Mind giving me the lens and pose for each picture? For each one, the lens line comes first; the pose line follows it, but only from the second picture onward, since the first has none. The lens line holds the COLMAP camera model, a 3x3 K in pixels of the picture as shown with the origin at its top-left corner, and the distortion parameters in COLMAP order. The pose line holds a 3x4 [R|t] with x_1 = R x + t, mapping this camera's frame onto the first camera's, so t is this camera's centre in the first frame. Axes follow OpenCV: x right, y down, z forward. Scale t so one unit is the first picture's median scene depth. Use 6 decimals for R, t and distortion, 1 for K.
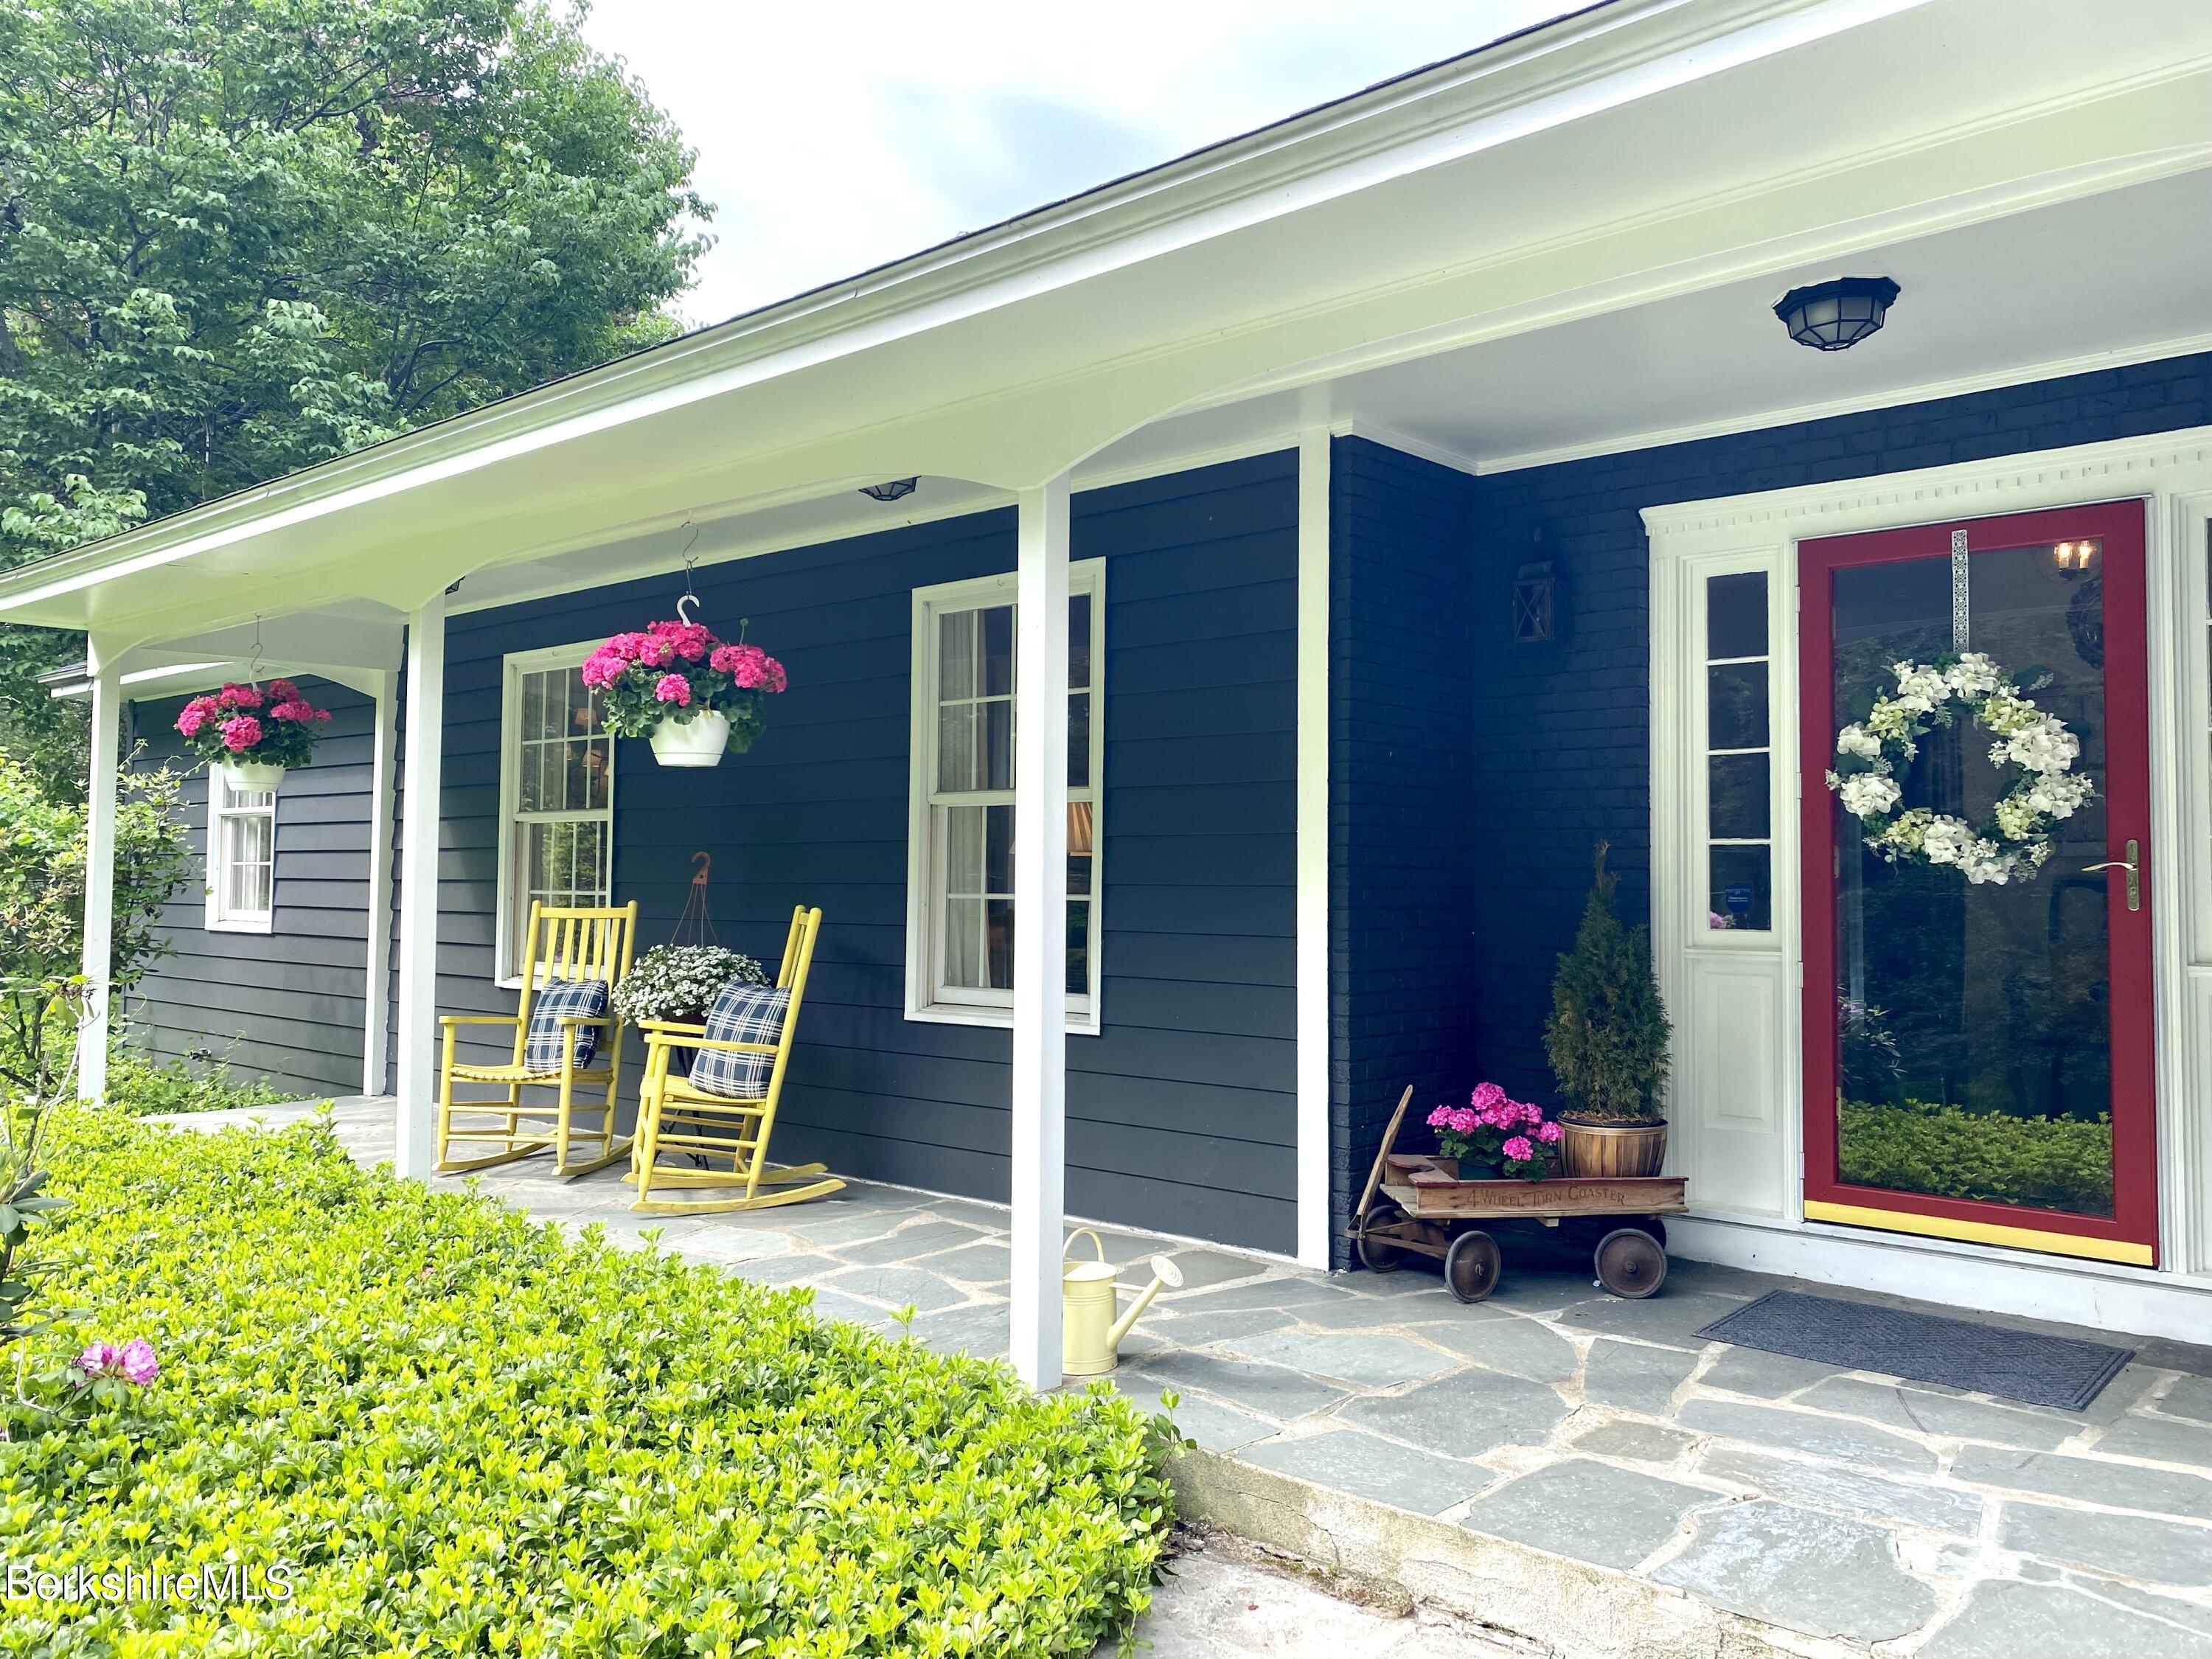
lens RADIAL K [[1707.1, 0, 1107.8], [0, 1707.1, 822.1], [0, 0, 1]] dist [0.031656, -0.006820]
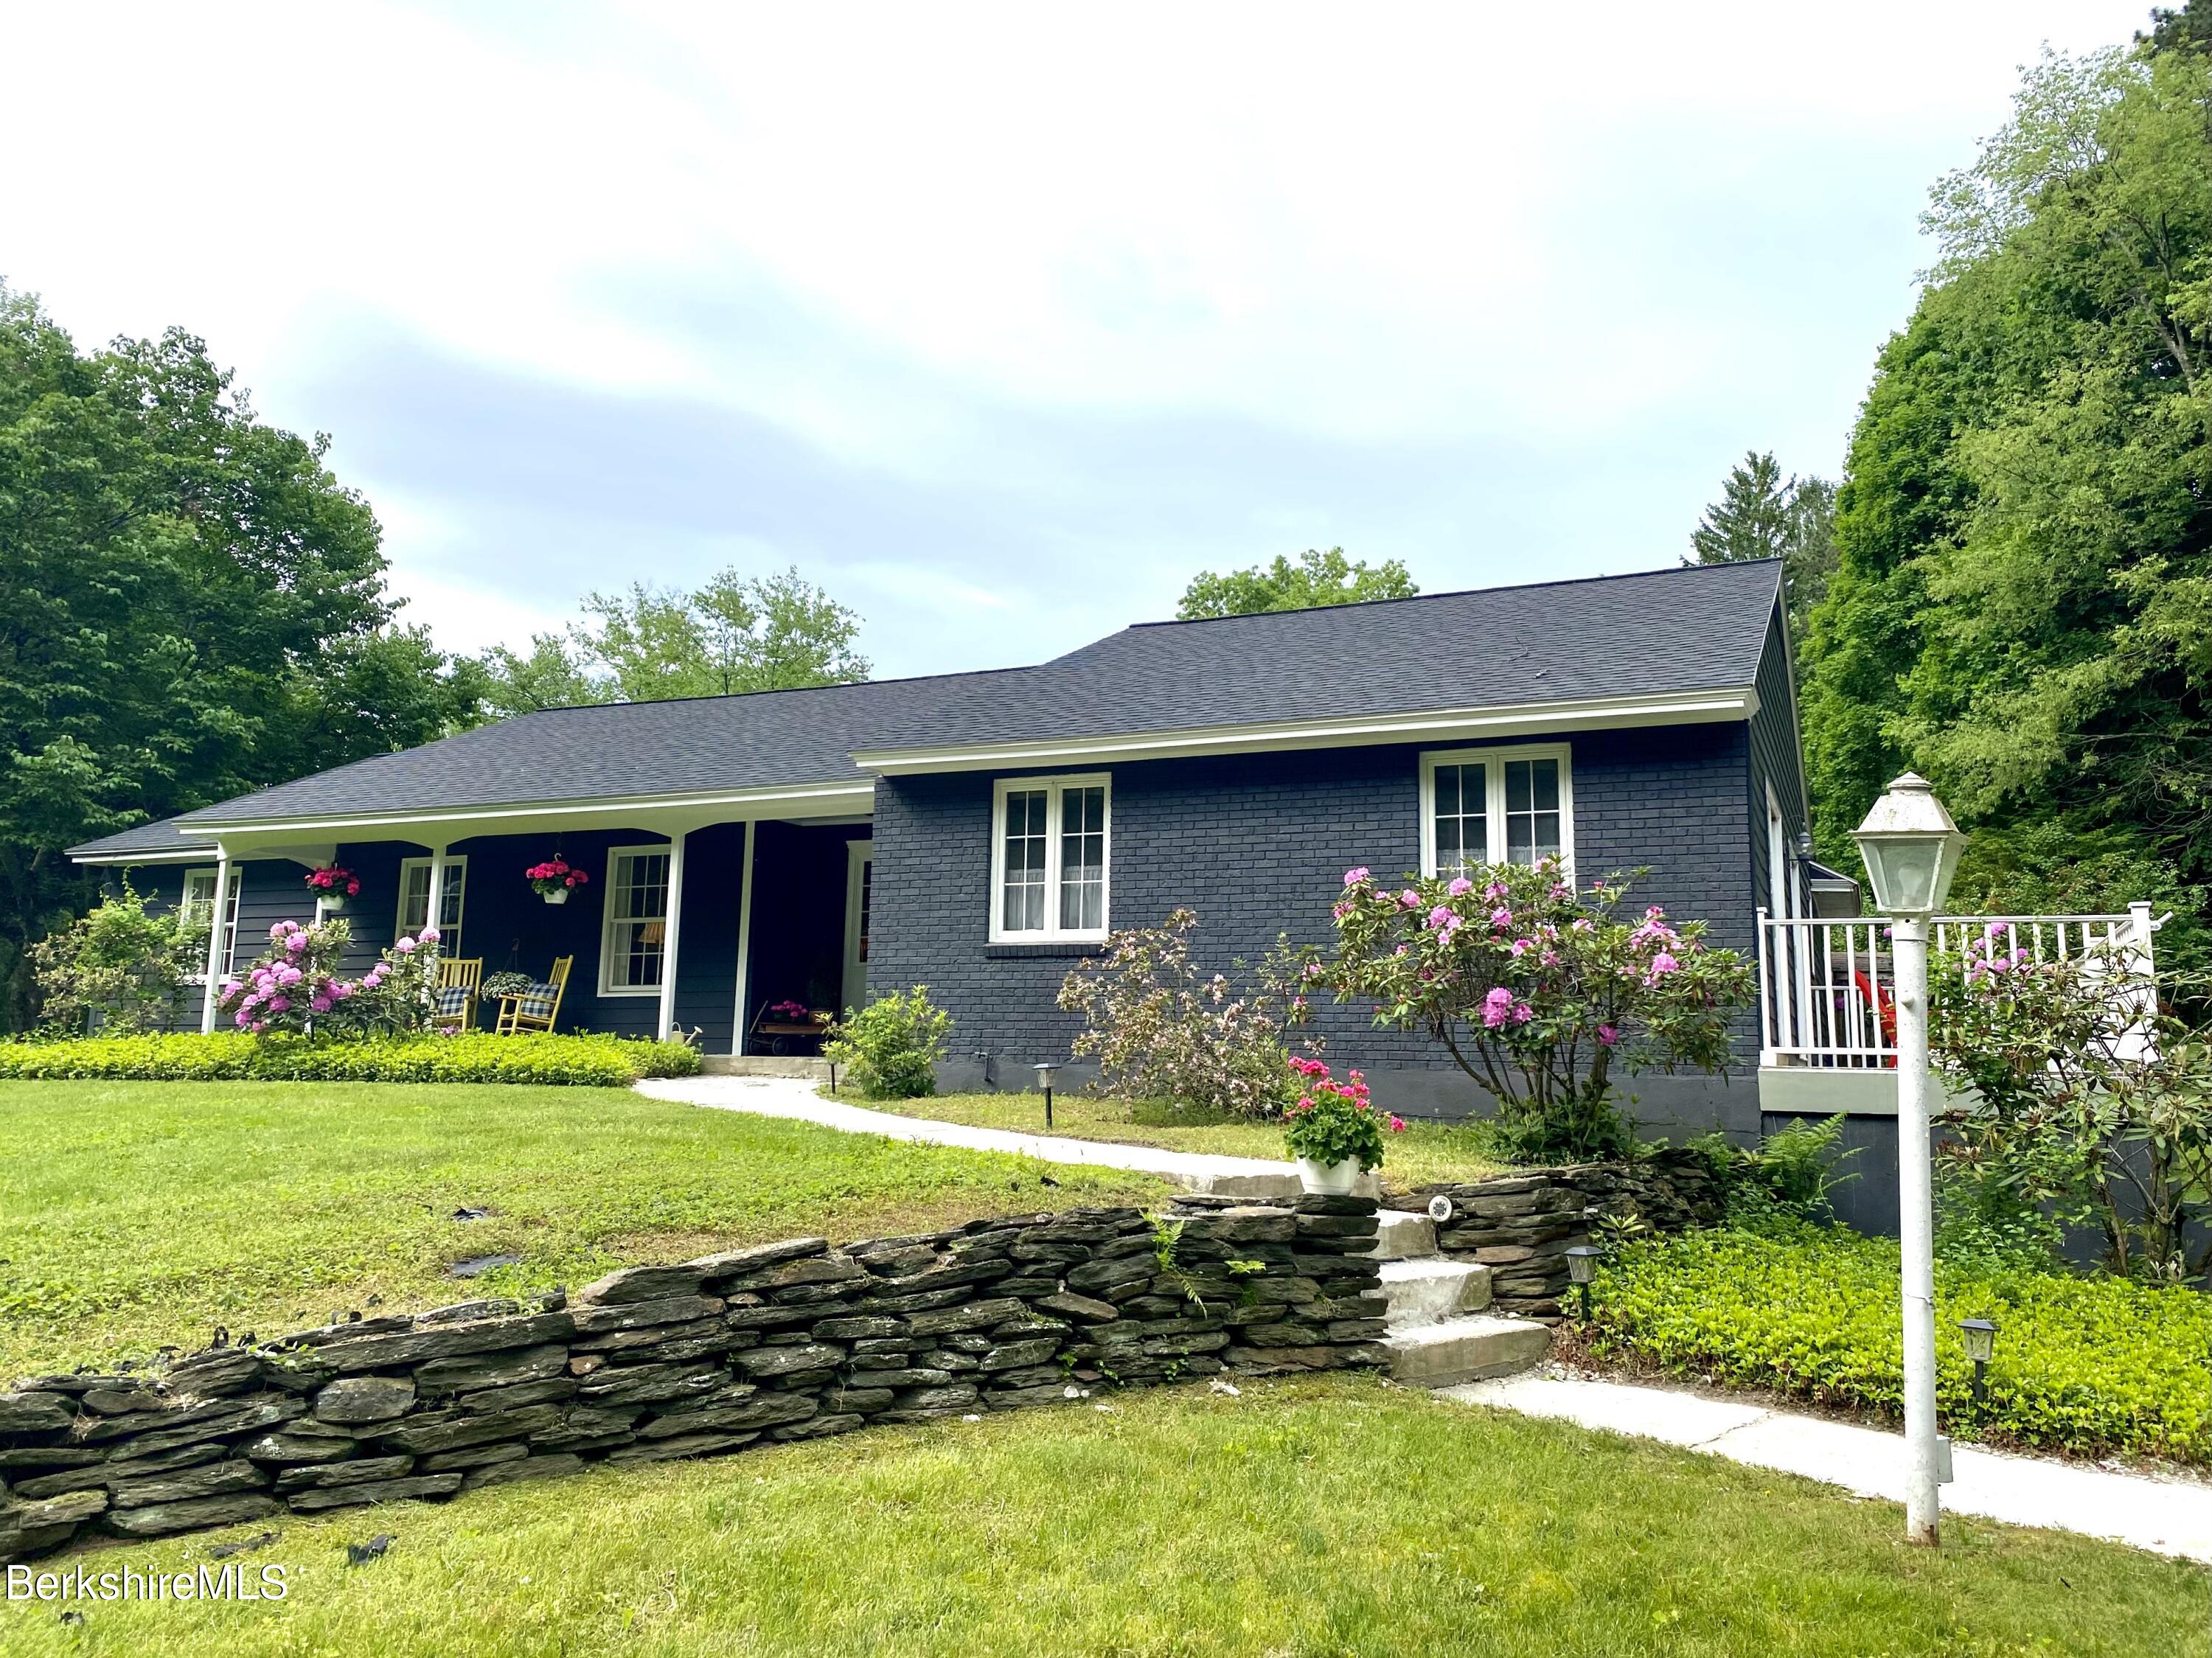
lens RADIAL K [[1707.0, 0, 1101.7], [0, 1707.0, 814.9], [0, 0, 1]] dist [0.031656, -0.006820]
pose [[0.954349, 0.060242, 0.292555, -0.156576], [-0.024538, 0.991952, -0.124214, 0.136683], [-0.297683, 0.111365, 0.948147, -1.844166]]
